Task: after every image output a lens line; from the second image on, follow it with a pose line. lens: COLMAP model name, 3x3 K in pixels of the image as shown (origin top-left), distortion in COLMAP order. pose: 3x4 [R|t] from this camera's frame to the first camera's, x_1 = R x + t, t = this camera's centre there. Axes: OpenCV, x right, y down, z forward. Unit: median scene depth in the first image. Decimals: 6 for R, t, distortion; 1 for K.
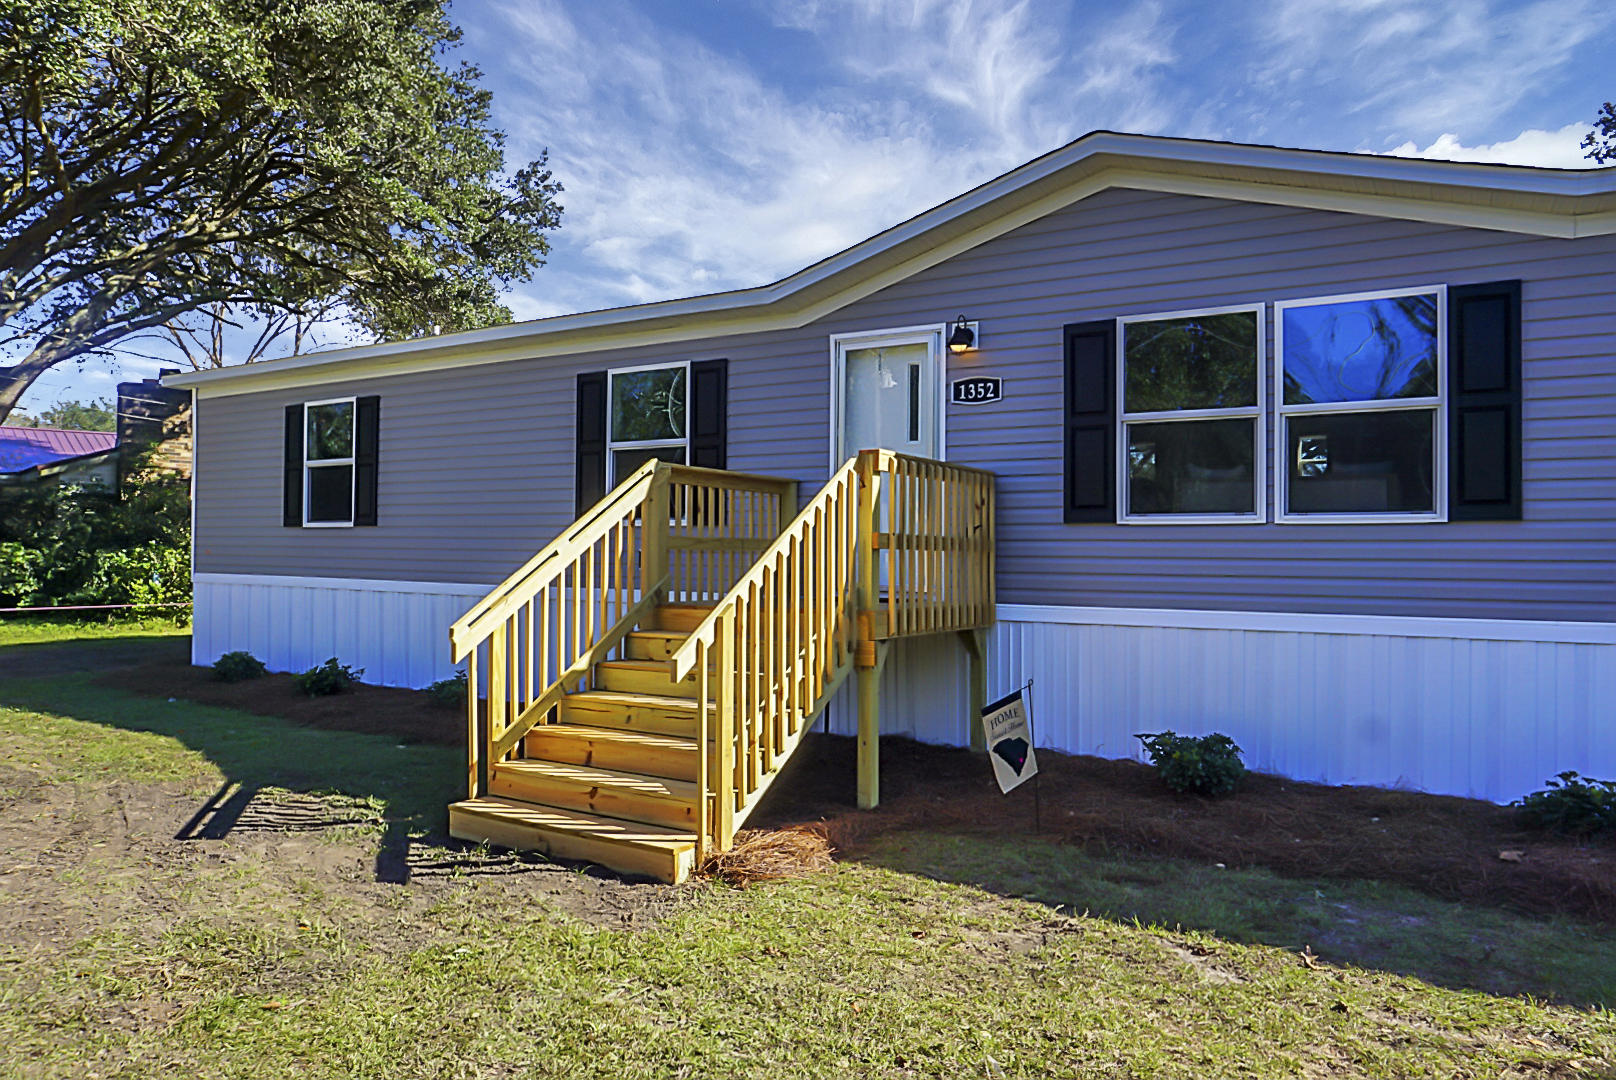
lens RADIAL K [[1080.6, 0, 811.0], [0, 1080.6, 547.0], [0, 0, 1]] dist [-0.016471, 0.009663]
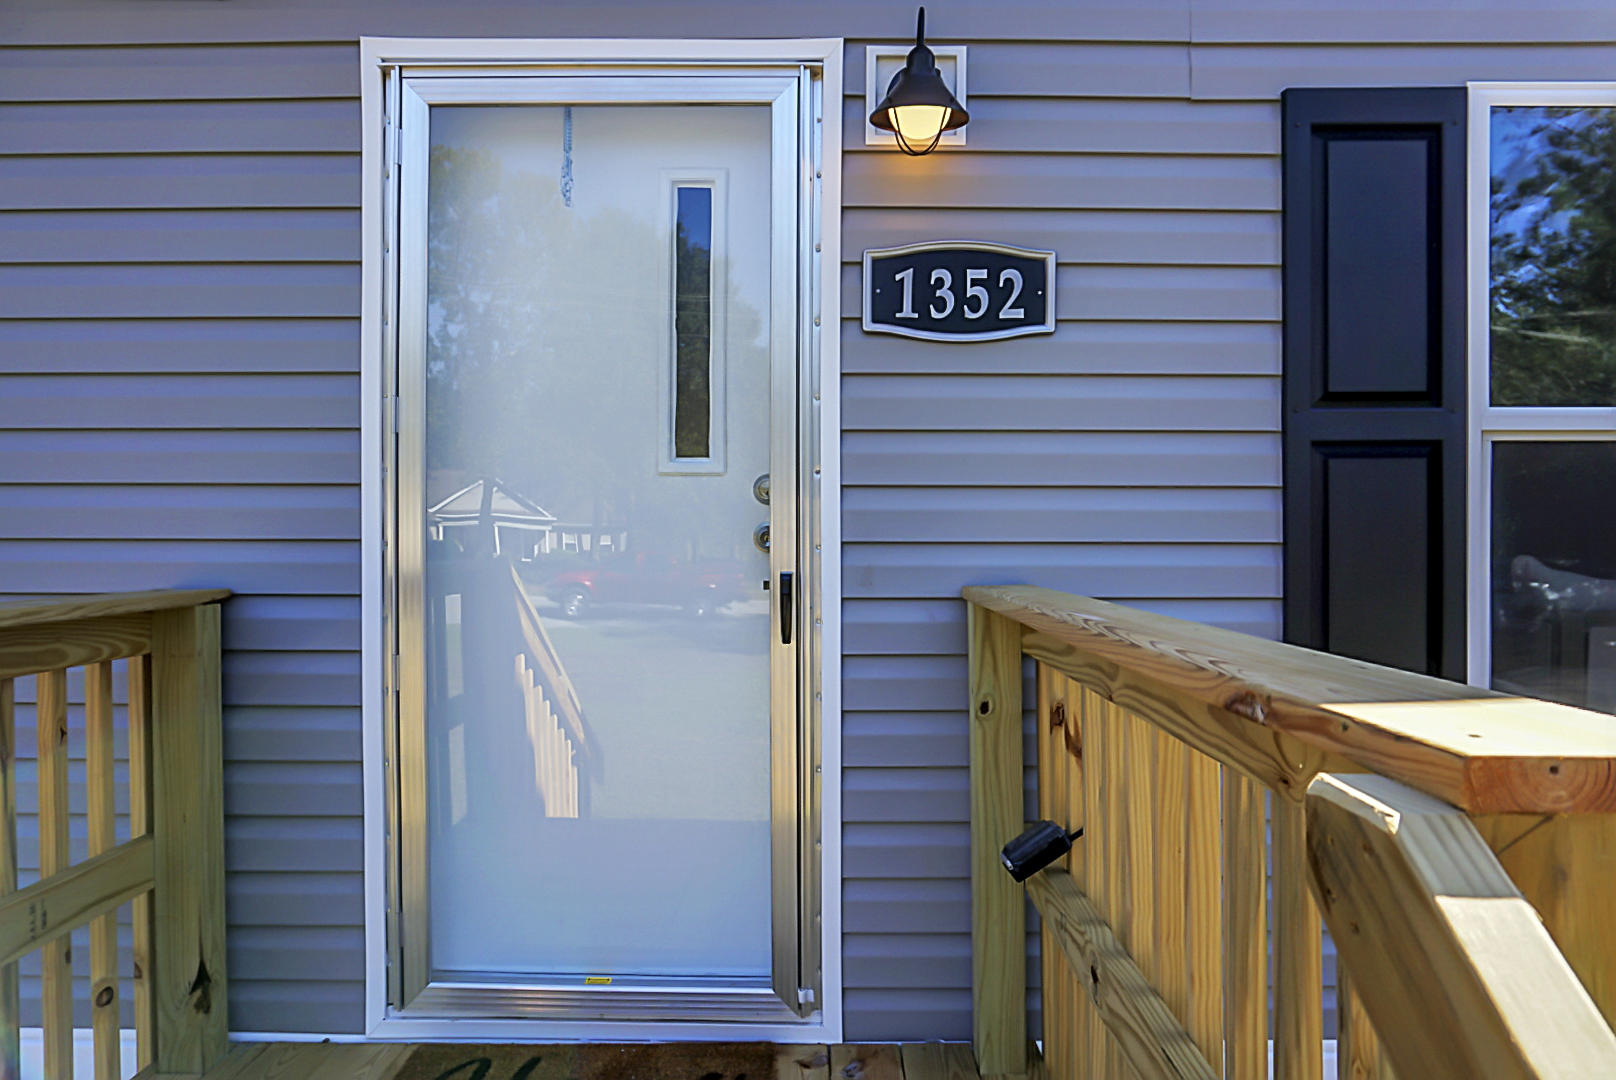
lens RADIAL K [[1080.6, 0, 805.6], [0, 1080.6, 536.6], [0, 0, 1]] dist [-0.016471, 0.009663]
pose [[0.864524, -0.011282, 0.502464, -0.022957], [-0.000297, 0.999736, 0.022959, -0.087402], [-0.502591, -0.019998, 0.864293, 0.771675]]
